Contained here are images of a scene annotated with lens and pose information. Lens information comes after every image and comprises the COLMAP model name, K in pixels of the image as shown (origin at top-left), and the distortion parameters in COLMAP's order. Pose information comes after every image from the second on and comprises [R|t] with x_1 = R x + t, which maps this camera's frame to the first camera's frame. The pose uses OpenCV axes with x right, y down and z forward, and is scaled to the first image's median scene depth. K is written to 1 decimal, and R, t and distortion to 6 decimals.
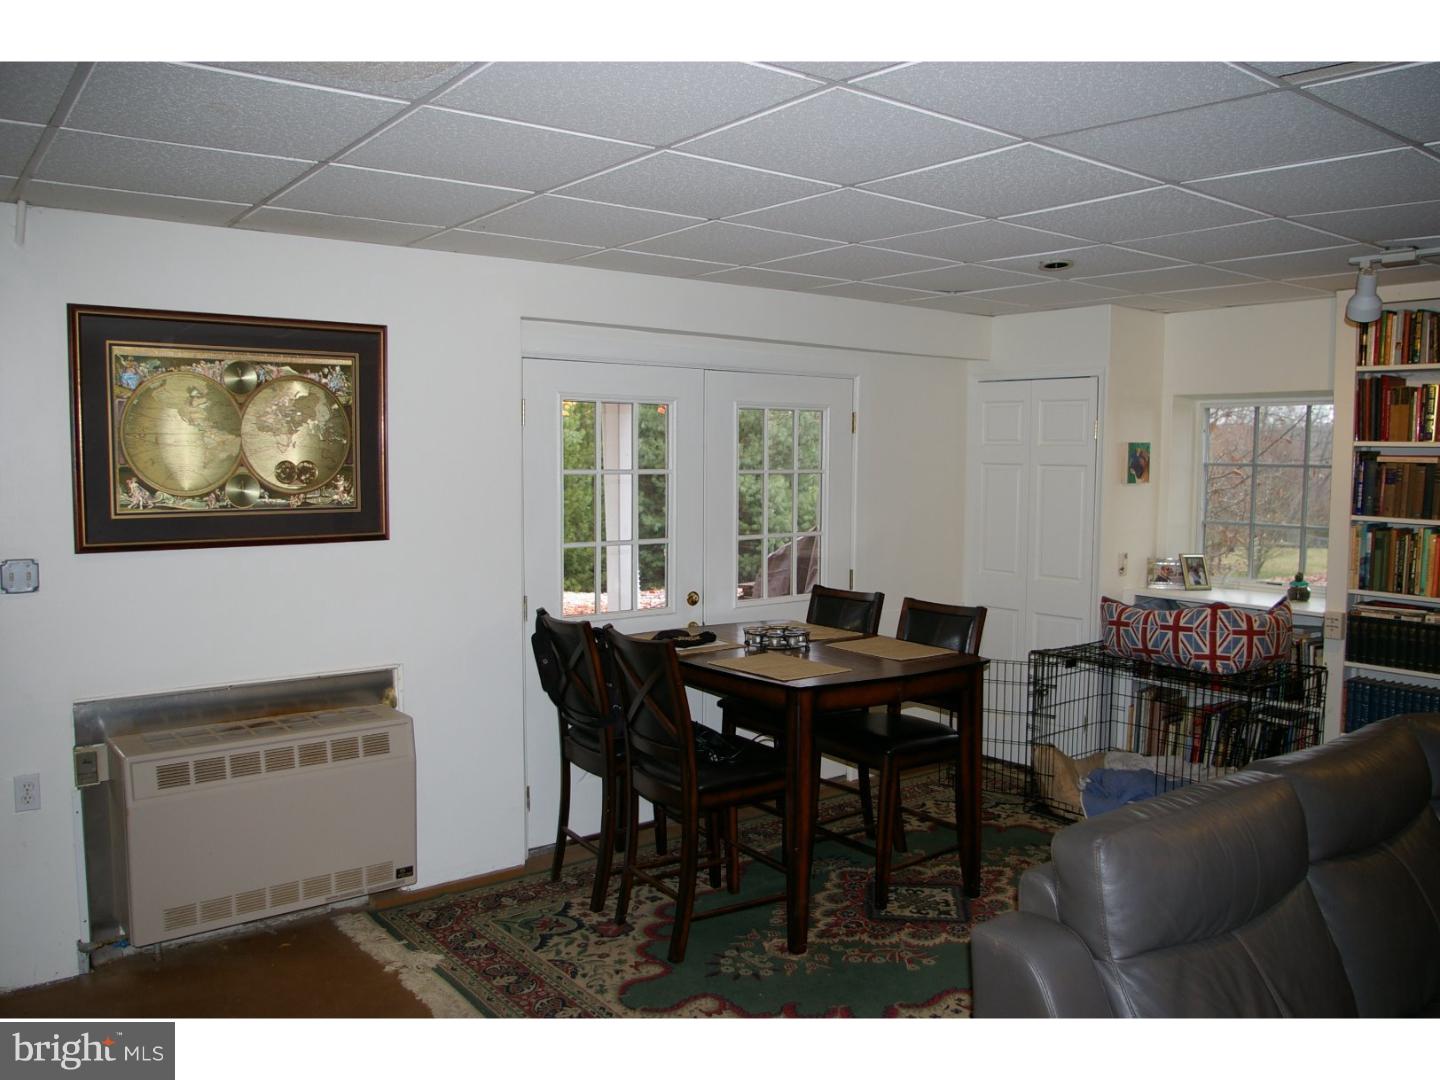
lens RADIAL K [[1139.0, 0, 725.8], [0, 1139.0, 542.1], [0, 0, 1]] dist [-0.102327, 0.049046]
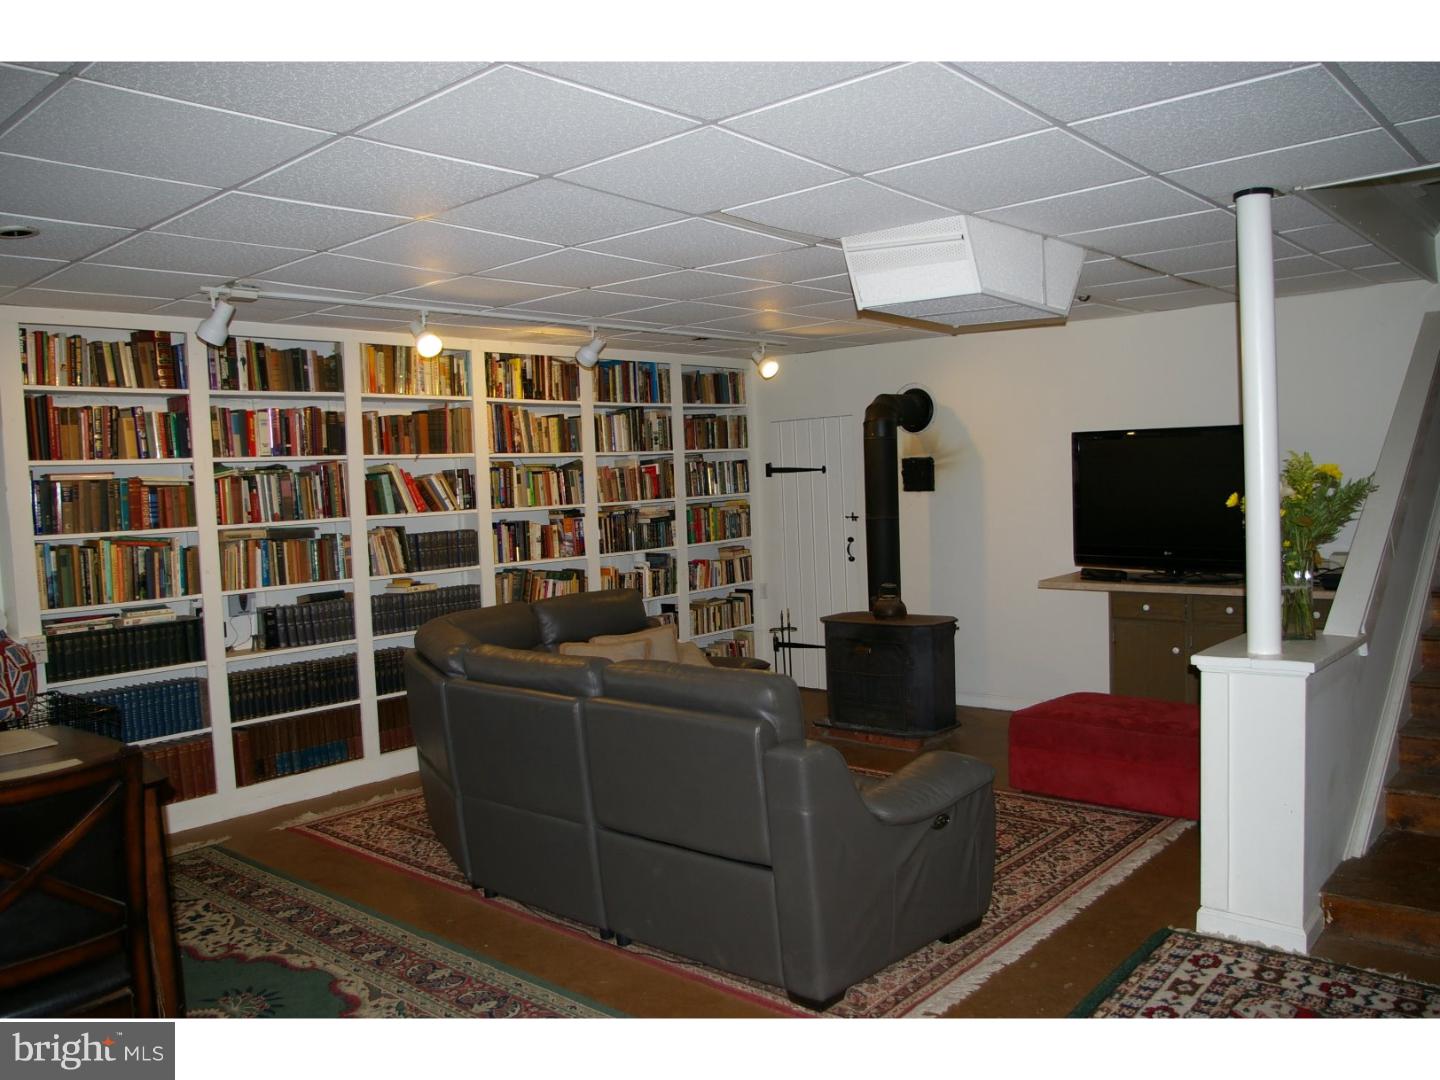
lens RADIAL K [[1139.0, 0, 725.8], [0, 1139.0, 542.1], [0, 0, 1]] dist [-0.102327, 0.049046]
pose [[-0.185559, -0.056830, 0.980988, -0.523313], [0.113805, 0.990365, 0.078900, -0.026618], [-0.976021, 0.126282, -0.177303, 0.590617]]
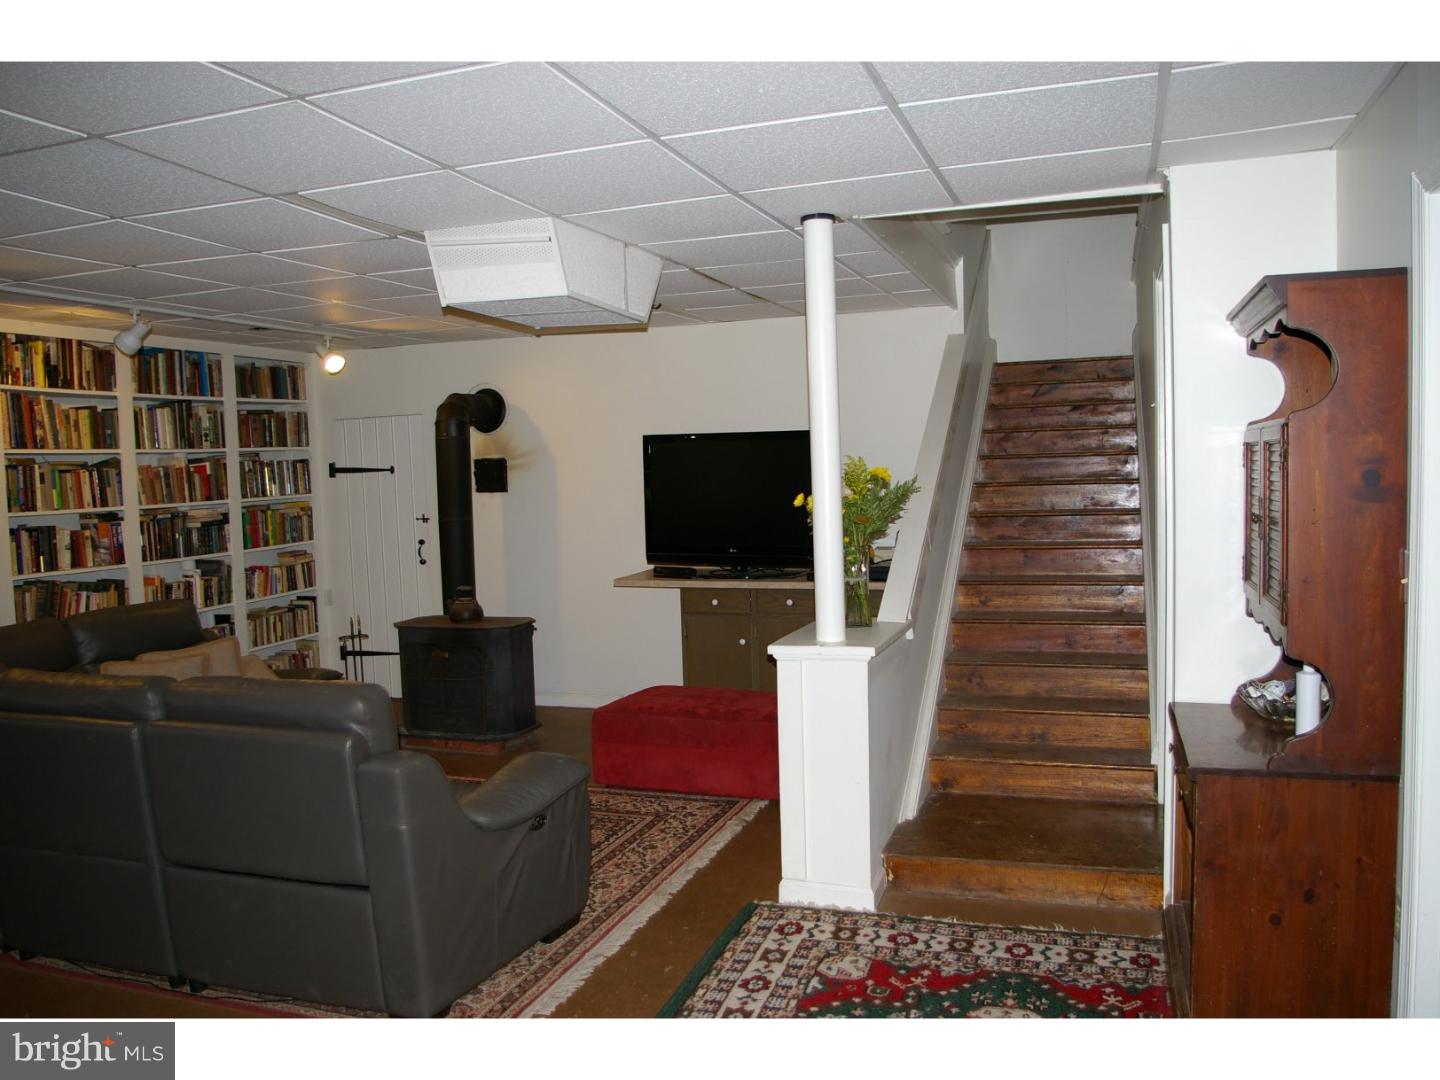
lens RADIAL K [[1139.0, 0, 725.8], [0, 1139.0, 542.1], [0, 0, 1]] dist [-0.102327, 0.049046]
pose [[-0.550295, -0.050139, 0.833463, -0.515191], [0.089055, 0.988977, 0.118294, -0.028012], [-0.830207, 0.139321, -0.539764, 0.605573]]
